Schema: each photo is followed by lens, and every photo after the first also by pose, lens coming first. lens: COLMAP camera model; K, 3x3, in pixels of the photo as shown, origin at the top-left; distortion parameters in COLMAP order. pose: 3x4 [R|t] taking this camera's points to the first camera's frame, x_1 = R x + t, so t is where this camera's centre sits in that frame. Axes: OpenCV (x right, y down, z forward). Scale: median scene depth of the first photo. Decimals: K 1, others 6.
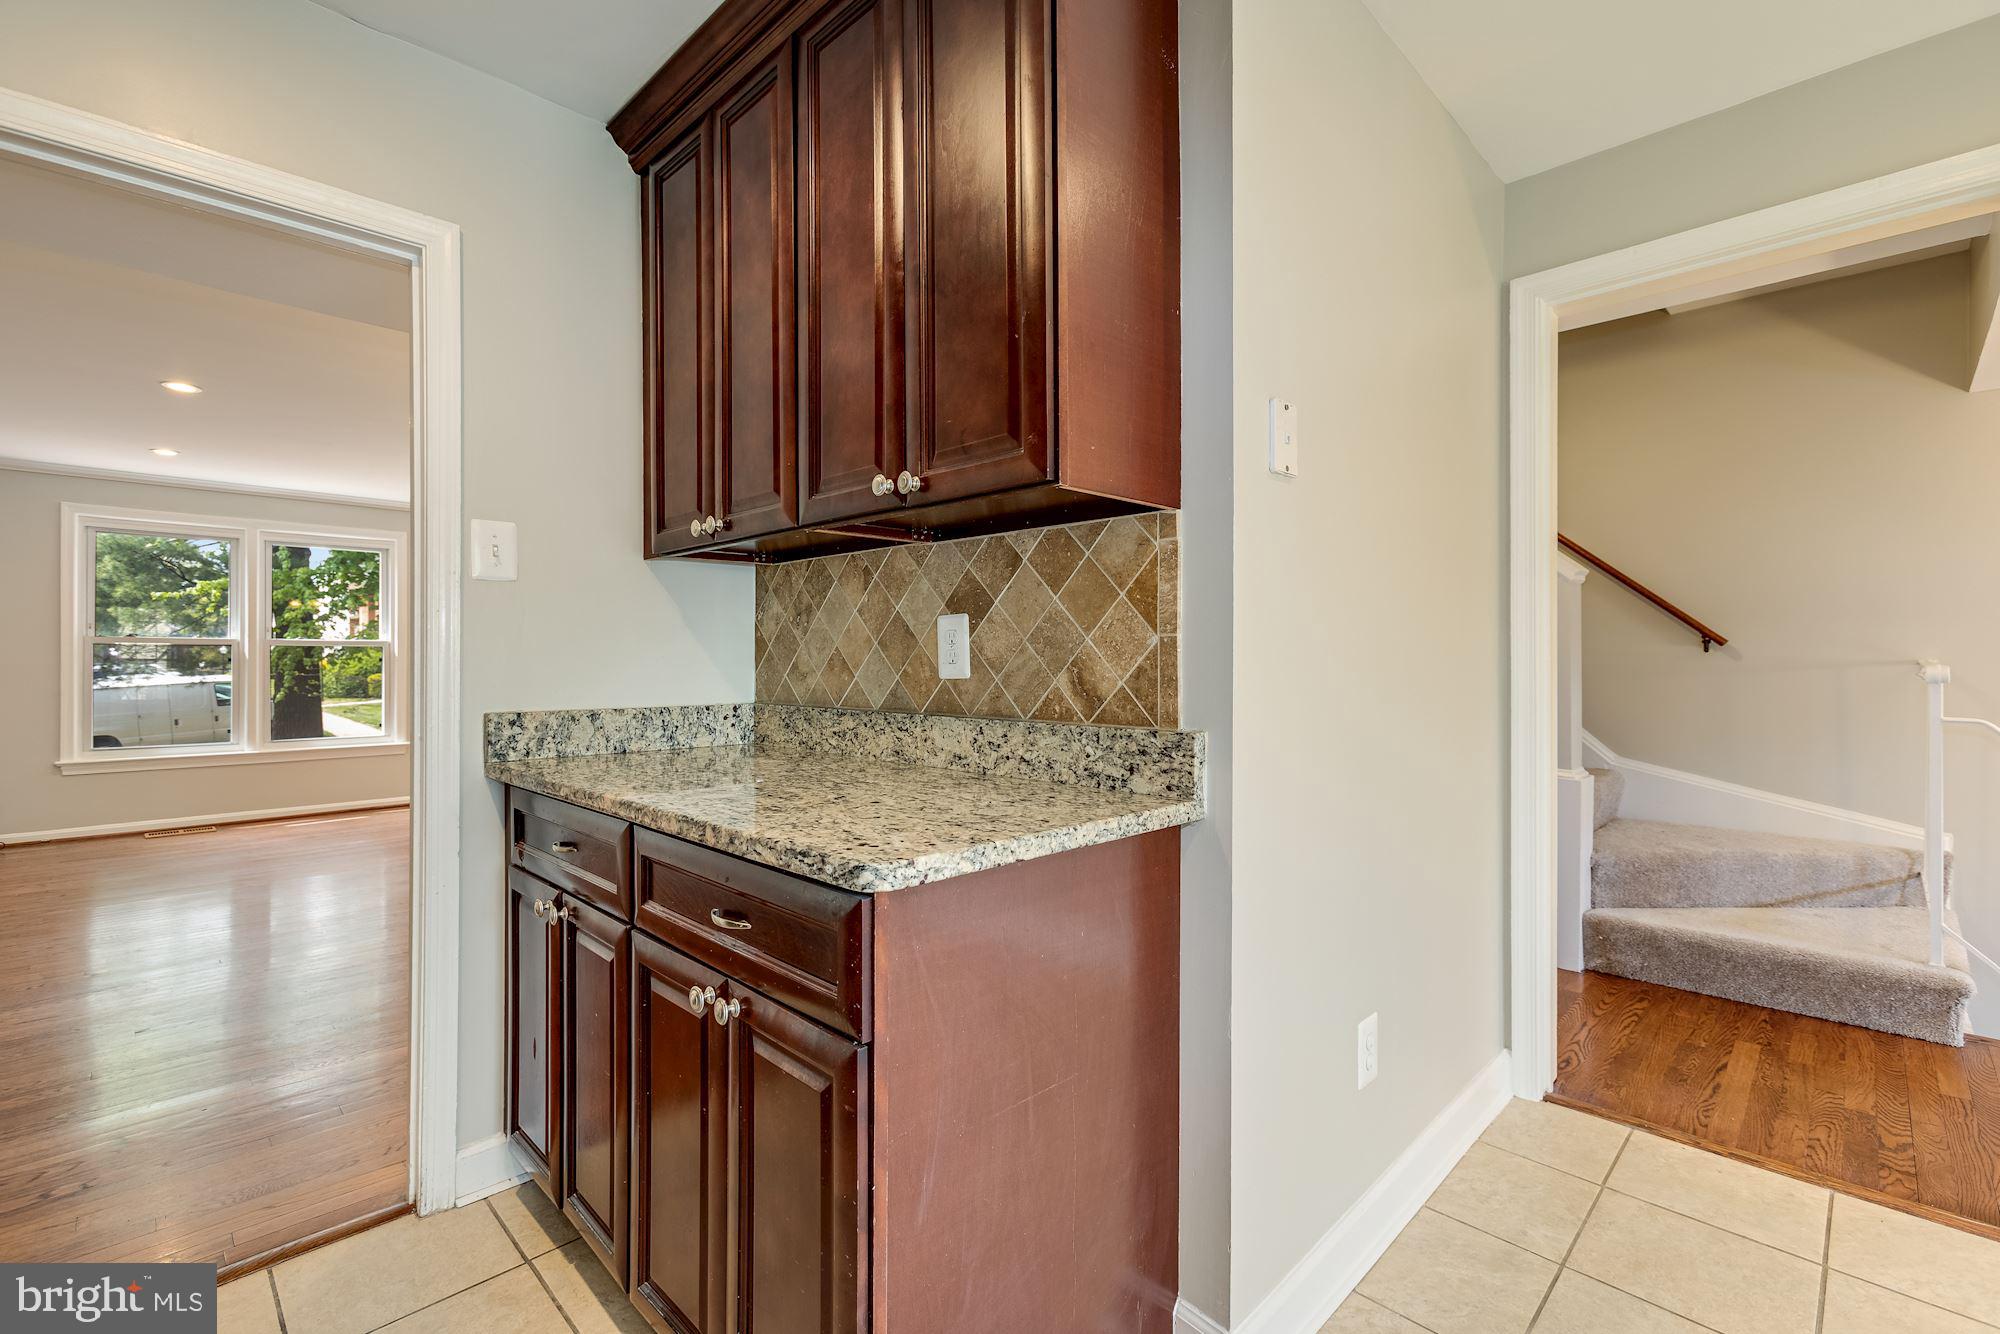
lens RADIAL K [[889.3, 0, 1010.0], [0, 889.3, 660.8], [0, 0, 1]] dist [0.000692, 0.003823]
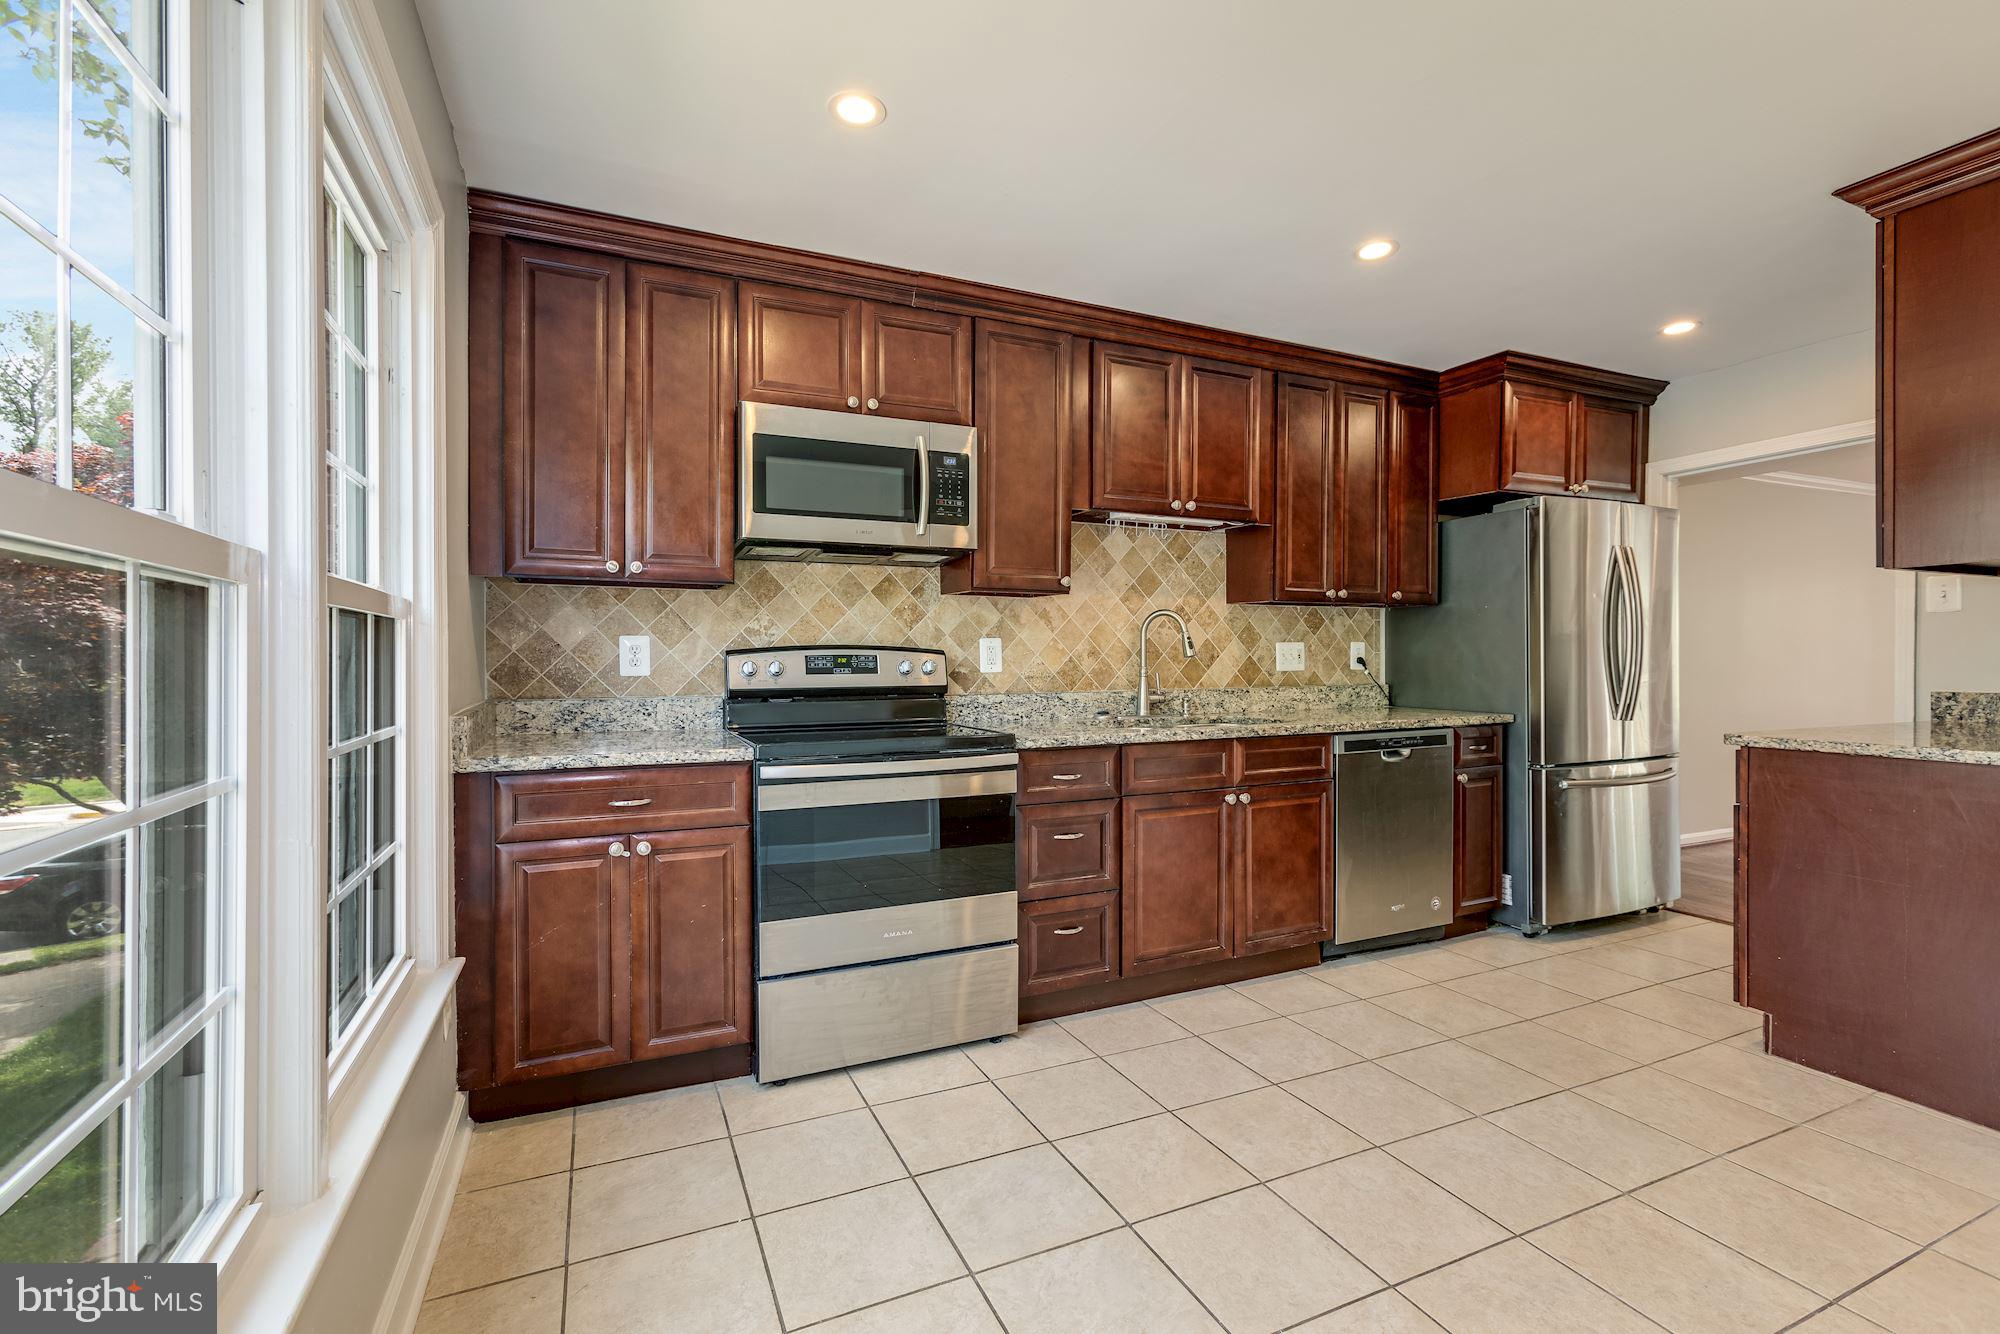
lens RADIAL K [[889.3, 0, 998.9], [0, 889.3, 677.4], [0, 0, 1]] dist [0.000692, 0.003823]
pose [[-0.353290, 0.017279, -0.935354, 1.115084], [0.000880, 0.999835, 0.018138, -0.000624], [0.935514, 0.005585, -0.353247, -0.047220]]
